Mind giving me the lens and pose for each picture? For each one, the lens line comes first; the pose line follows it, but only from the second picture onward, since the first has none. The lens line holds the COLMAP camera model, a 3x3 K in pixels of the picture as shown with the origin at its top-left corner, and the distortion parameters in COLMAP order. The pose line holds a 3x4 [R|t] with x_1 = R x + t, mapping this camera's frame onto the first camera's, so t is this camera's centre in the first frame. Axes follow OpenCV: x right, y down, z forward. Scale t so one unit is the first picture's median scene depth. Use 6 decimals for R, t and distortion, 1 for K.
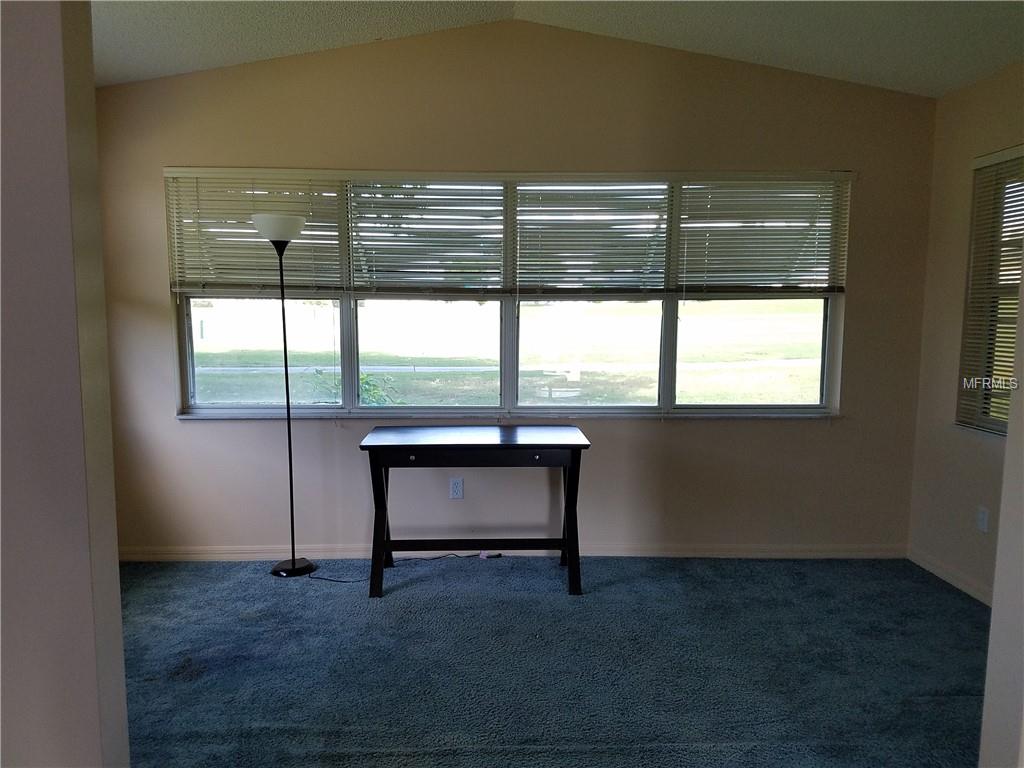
lens RADIAL K [[770.0, 0, 512.0], [0, 770.0, 384.0], [0, 0, 1]] dist [0.222430, -0.310462]
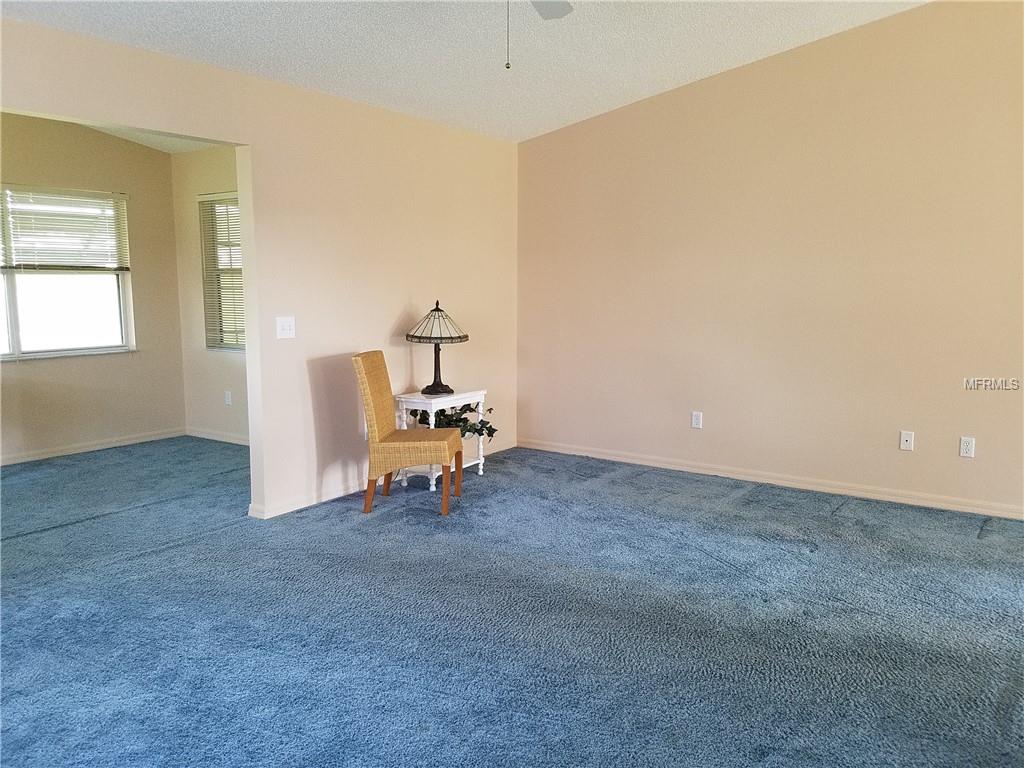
lens RADIAL K [[802.4, 0, 512.0], [0, 802.4, 384.0], [0, 0, 1]] dist [0.234556, -0.384378]
pose [[0.597553, -0.105319, 0.794883, -0.450978], [0.089338, 0.993909, 0.064529, 0.067542], [-0.796837, 0.032453, 0.603322, -0.573268]]
